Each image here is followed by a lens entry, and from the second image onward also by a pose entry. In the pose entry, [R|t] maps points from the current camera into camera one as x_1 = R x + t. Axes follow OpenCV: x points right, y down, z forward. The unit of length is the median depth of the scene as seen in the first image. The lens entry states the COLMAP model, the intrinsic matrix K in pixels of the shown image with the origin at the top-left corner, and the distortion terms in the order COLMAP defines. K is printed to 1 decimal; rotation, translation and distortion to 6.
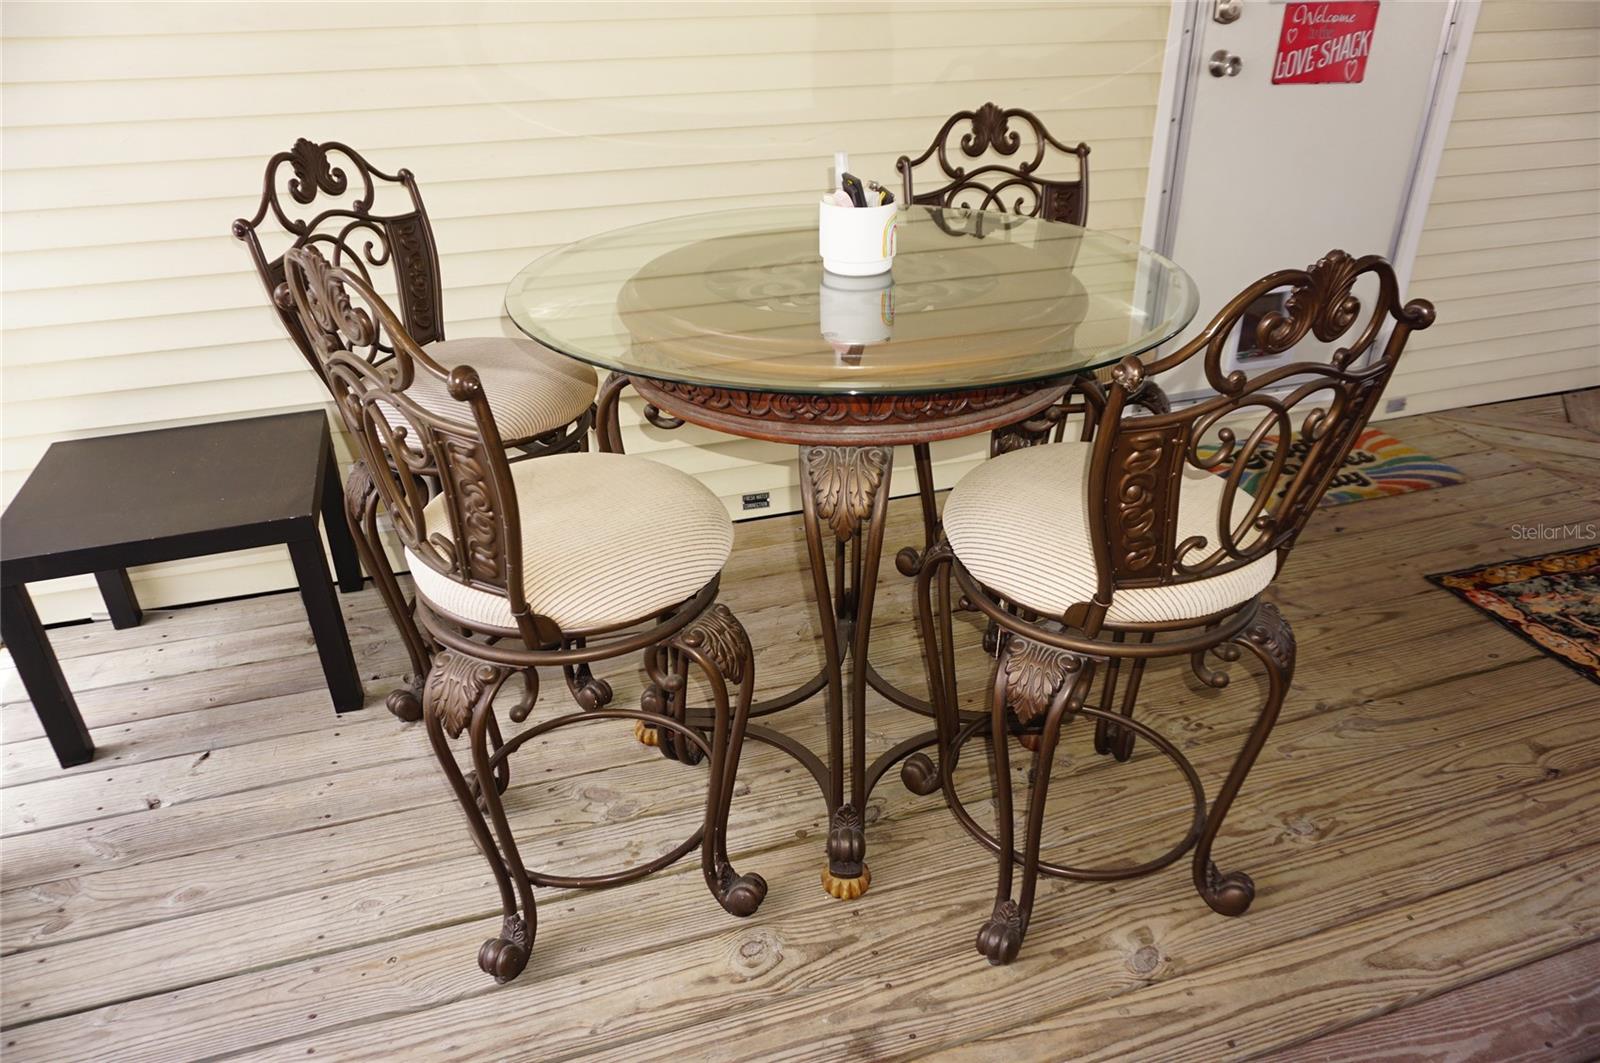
lens RADIAL K [[1092.0, 0, 798.2], [0, 1092.0, 517.6], [0, 0, 1]] dist [-0.089323, 0.107416]
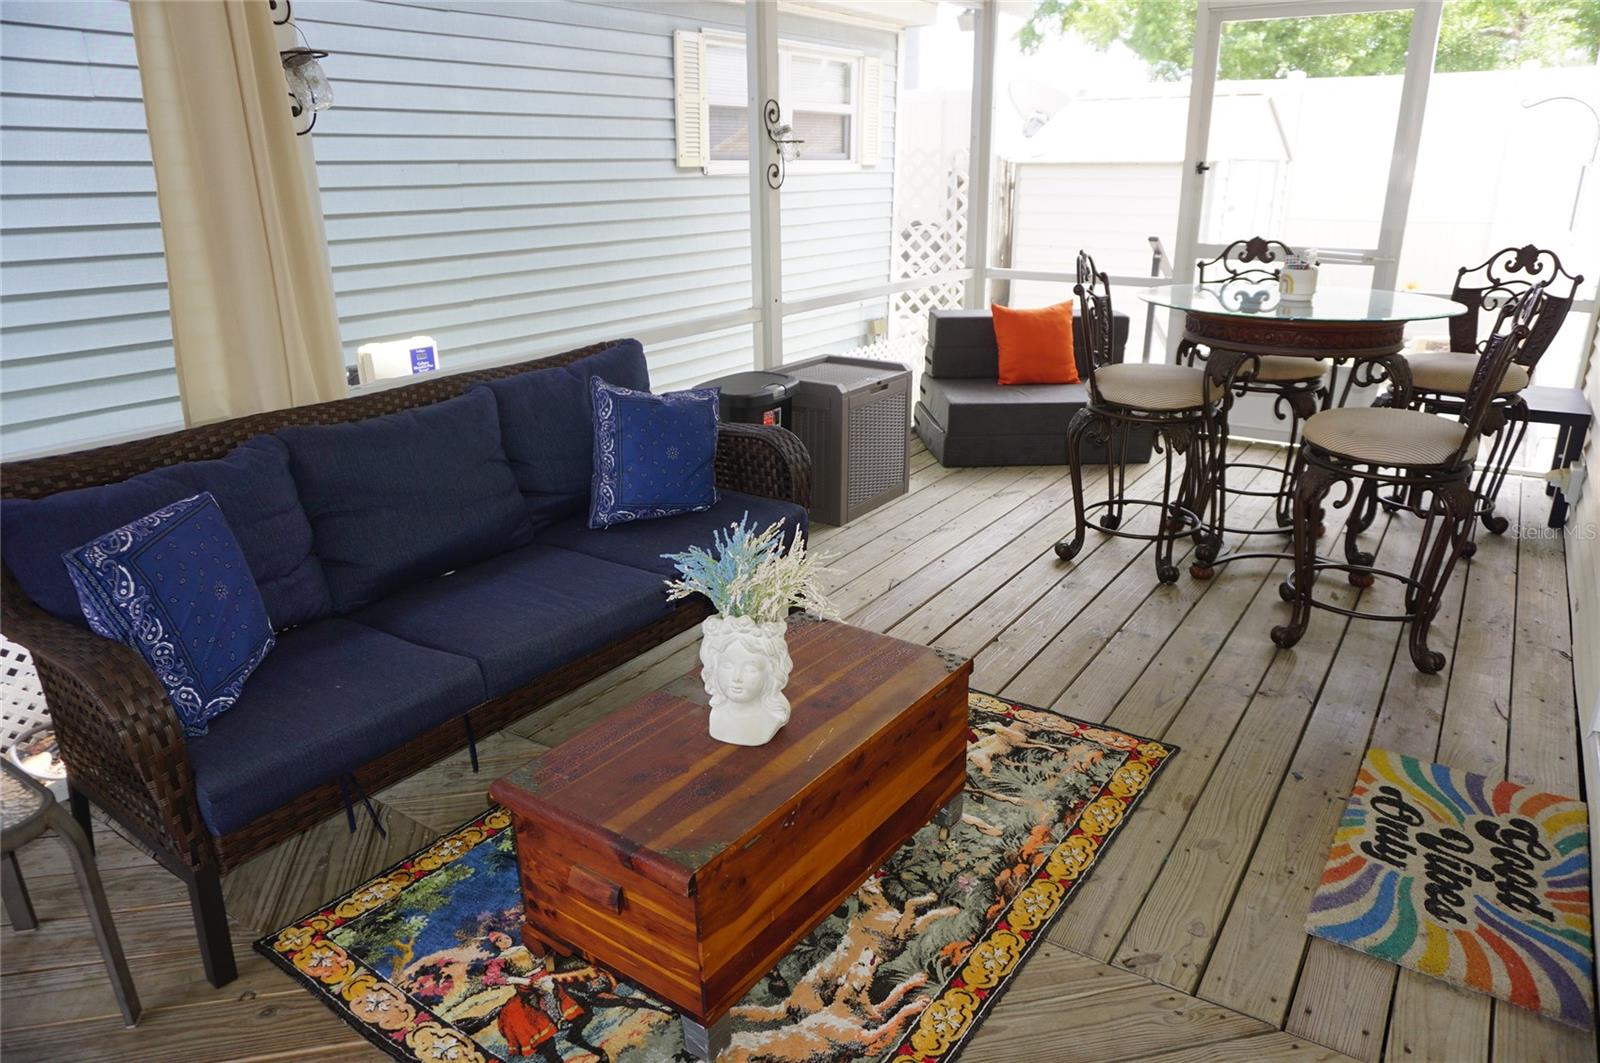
lens RADIAL K [[1057.6, 0, 800.0], [0, 1057.6, 531.5], [0, 0, 1]] dist [-0.073340, 0.052734]
pose [[-0.780219, 0.208491, -0.589737, 1.303703], [-0.297042, 0.706226, 0.642659, -0.563621], [0.550476, 0.676591, -0.489081, 1.080779]]
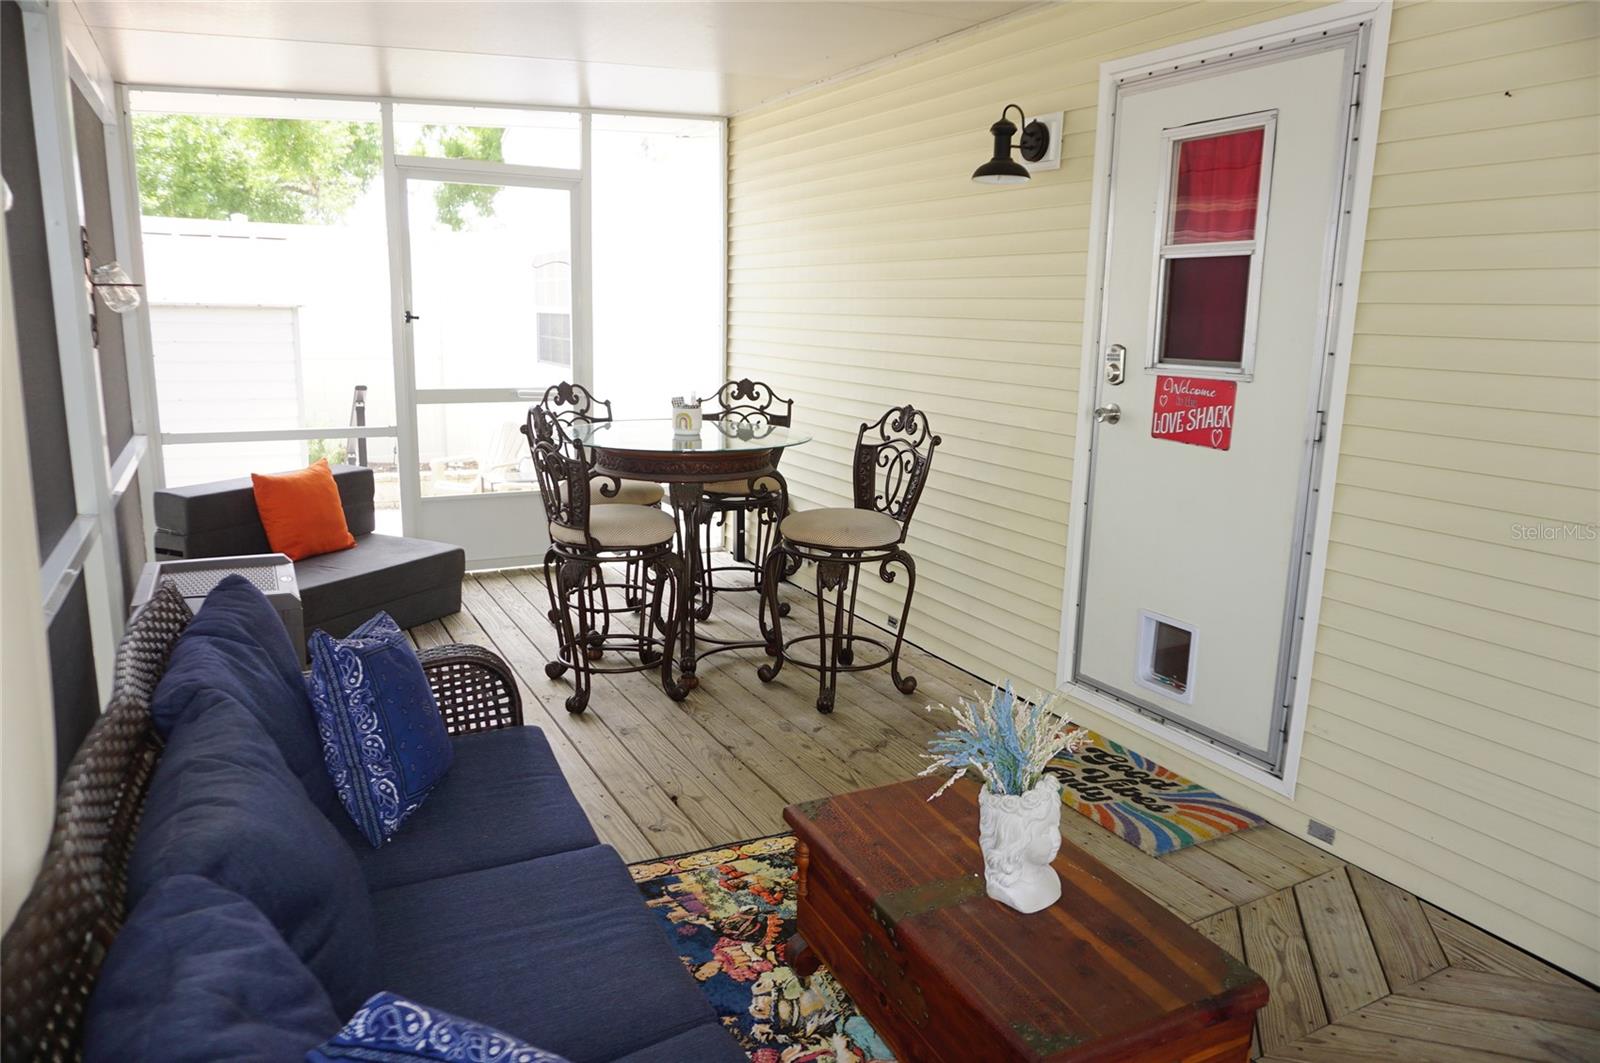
lens RADIAL K [[1057.6, 0, 800.0], [0, 1057.6, 531.5], [0, 0, 1]] dist [-0.073340, 0.052734]
pose [[0.183841, 0.201760, -0.962027, 1.529779], [-0.497738, 0.863064, 0.085889, -0.222582], [0.847620, 0.463047, 0.259090, 0.422218]]
